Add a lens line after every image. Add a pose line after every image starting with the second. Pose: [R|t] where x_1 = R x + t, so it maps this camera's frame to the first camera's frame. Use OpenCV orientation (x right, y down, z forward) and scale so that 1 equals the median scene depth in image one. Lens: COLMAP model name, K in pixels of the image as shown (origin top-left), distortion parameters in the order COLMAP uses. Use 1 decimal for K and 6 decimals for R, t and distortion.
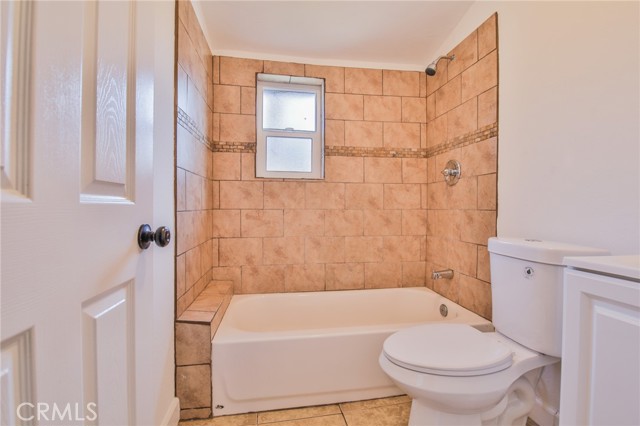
lens RADIAL K [[293.5, 0, 321.0], [0, 293.5, 212.0], [0, 0, 1]] dist [-0.006277, -0.009208]
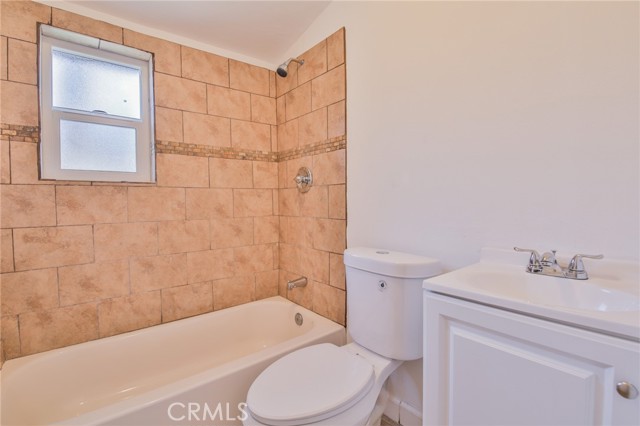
lens RADIAL K [[293.5, 0, 321.7], [0, 293.5, 210.8], [0, 0, 1]] dist [-0.006277, -0.009208]
pose [[0.863628, -0.027394, 0.503385, -0.002124], [0.017932, 0.999560, 0.023632, -0.049716], [-0.503811, -0.011382, 0.863739, 0.105853]]
